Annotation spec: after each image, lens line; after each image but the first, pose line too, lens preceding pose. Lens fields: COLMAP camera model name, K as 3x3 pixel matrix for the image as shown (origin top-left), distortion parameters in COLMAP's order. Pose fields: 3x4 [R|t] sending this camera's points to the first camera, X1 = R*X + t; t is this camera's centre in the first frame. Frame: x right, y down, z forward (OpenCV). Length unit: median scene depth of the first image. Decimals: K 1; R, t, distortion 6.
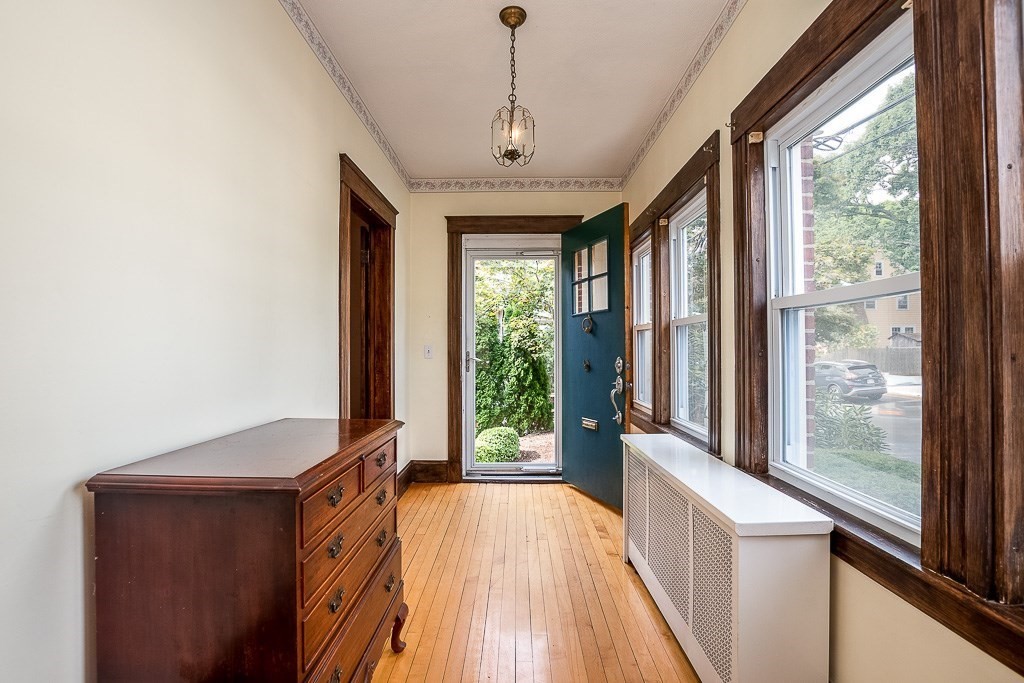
lens RADIAL K [[451.8, 0, 515.3], [0, 451.8, 342.9], [0, 0, 1]] dist [-0.035198, 0.005899]
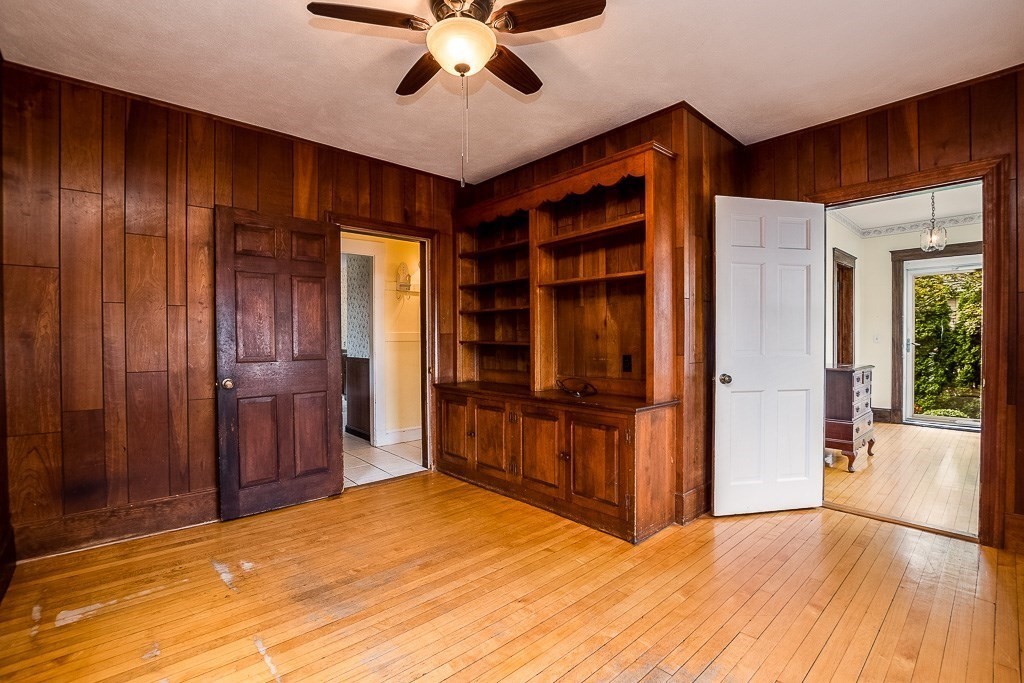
lens RADIAL K [[451.8, 0, 515.3], [0, 451.8, 342.9], [0, 0, 1]] dist [-0.035198, 0.005899]
pose [[0.669351, 0.009011, -0.742892, 0.043296], [0.012819, 0.999638, 0.023675, -0.007488], [0.742836, -0.025370, 0.668993, -0.378327]]
